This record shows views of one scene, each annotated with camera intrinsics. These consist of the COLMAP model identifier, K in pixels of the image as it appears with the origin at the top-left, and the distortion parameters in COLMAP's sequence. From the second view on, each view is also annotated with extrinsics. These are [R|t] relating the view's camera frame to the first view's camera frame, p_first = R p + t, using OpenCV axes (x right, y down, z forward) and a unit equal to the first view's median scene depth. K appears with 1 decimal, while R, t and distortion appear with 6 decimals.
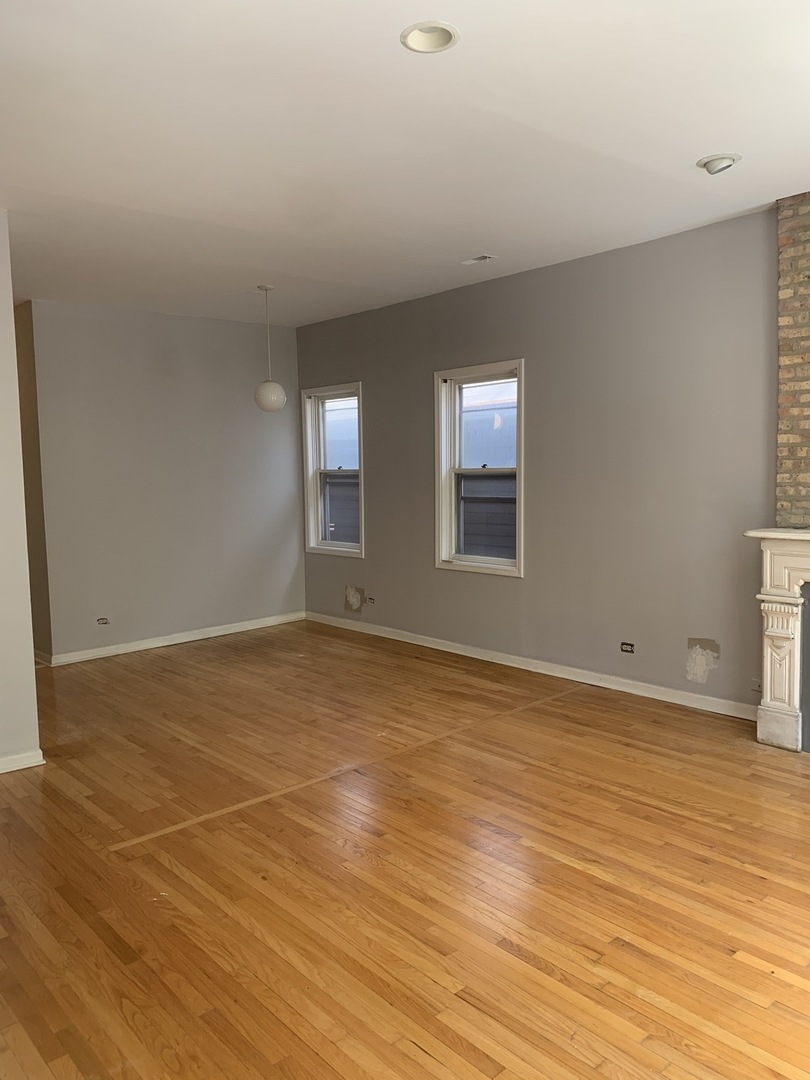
lens RADIAL K [[819.0, 0, 409.2], [0, 819.0, 533.8], [0, 0, 1]] dist [0.041112, -0.044712]
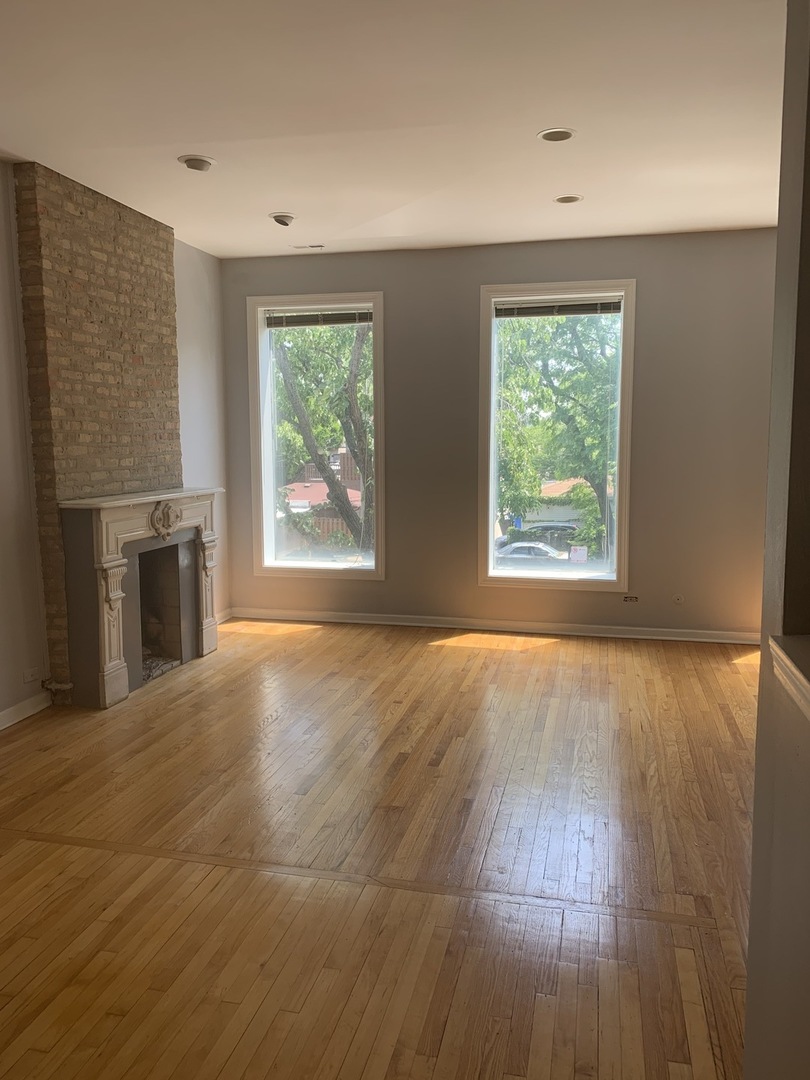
lens RADIAL K [[819.0, 0, 407.8], [0, 819.0, 530.1], [0, 0, 1]] dist [0.041112, -0.044712]
pose [[-0.575747, -0.069467, 0.814671, -0.622931], [0.080444, 0.986737, 0.140991, -0.081719], [-0.813661, 0.146711, -0.562523, 1.258143]]
